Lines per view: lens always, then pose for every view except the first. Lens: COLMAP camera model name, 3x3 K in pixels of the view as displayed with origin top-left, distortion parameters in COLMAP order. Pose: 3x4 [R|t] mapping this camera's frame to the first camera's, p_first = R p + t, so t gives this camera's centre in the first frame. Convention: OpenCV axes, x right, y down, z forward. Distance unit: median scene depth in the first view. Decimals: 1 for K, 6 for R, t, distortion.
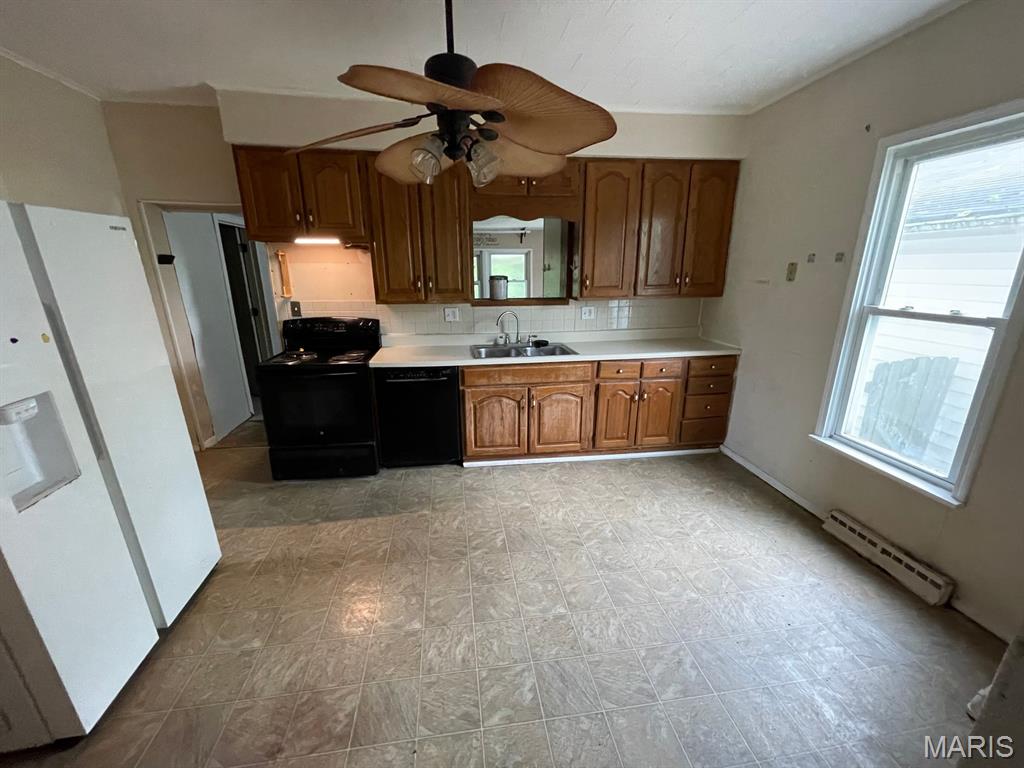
lens RADIAL K [[412.0, 0, 510.6], [0, 412.0, 388.8], [0, 0, 1]] dist [0.003230, -0.000774]
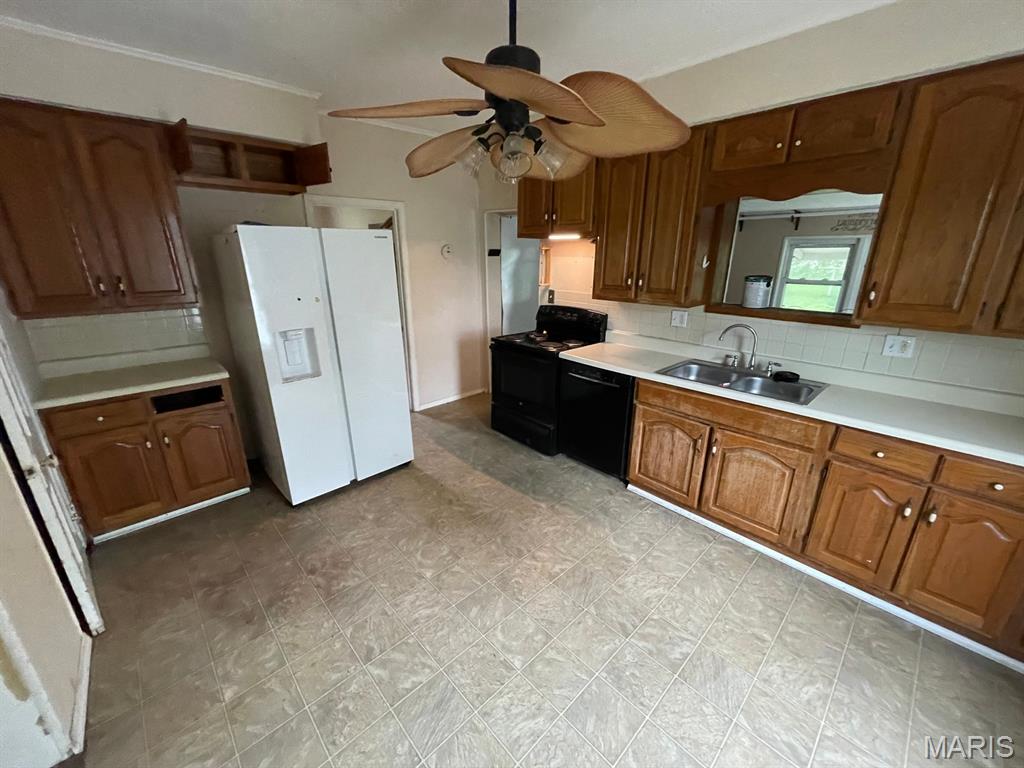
lens RADIAL K [[412.0, 0, 511.4], [0, 412.0, 391.4], [0, 0, 1]] dist [0.003230, -0.000774]
pose [[0.576422, 0.266622, -0.772431, 0.395127], [-0.239667, 0.958863, 0.152123, -0.092298], [0.781215, 0.097439, 0.616611, 0.240688]]
